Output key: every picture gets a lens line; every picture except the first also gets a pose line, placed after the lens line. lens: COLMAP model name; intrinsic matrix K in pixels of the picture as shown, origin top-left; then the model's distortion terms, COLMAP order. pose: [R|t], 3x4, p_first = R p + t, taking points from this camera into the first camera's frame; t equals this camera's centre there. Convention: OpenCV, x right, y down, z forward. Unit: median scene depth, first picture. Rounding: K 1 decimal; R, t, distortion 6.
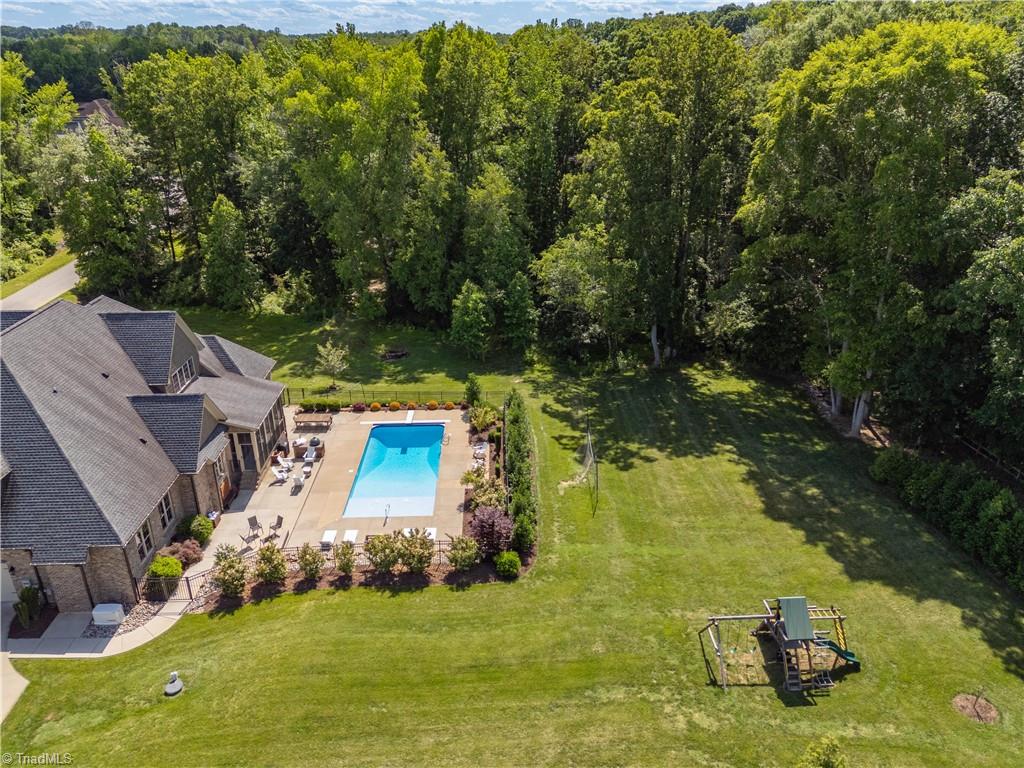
lens RADIAL K [[754.8, 0, 508.5], [0, 754.8, 365.9], [0, 0, 1]] dist [0.089347, -0.057344]
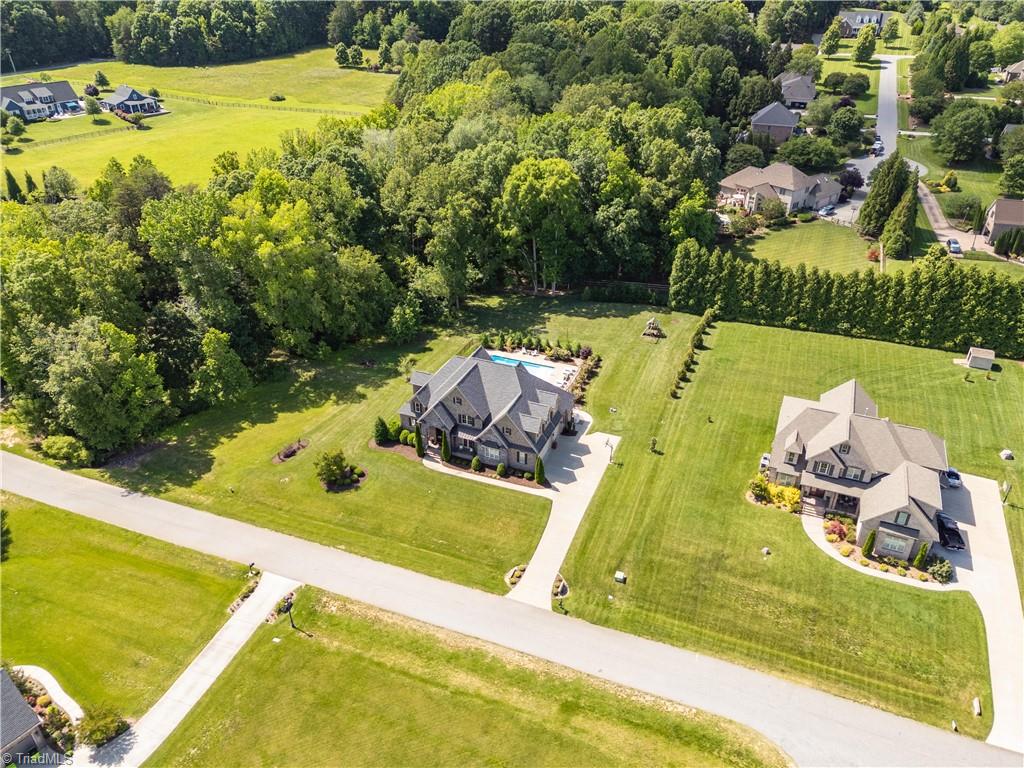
lens RADIAL K [[754.8, 0, 508.5], [0, 754.8, 365.9], [0, 0, 1]] dist [0.089347, -0.057344]
pose [[0.399744, -0.443780, 0.802038, -2.209706], [0.354143, 0.881818, 0.311415, -0.678961], [-0.845451, 0.159549, 0.509663, -0.268524]]
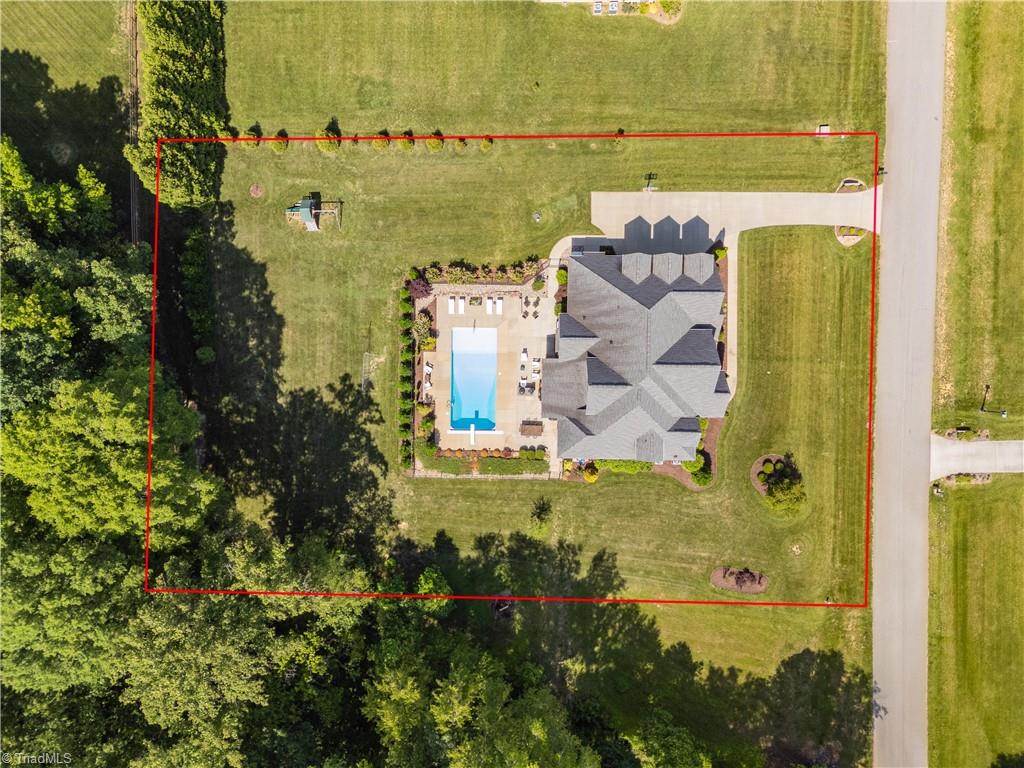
lens RADIAL K [[754.8, 0, 508.5], [0, 754.8, 365.9], [0, 0, 1]] dist [0.089347, -0.057344]
pose [[-0.998113, -0.032124, 0.052322, -0.318338], [0.060719, -0.390174, 0.918737, -1.474840], [-0.009099, 0.920181, 0.391389, 0.295942]]
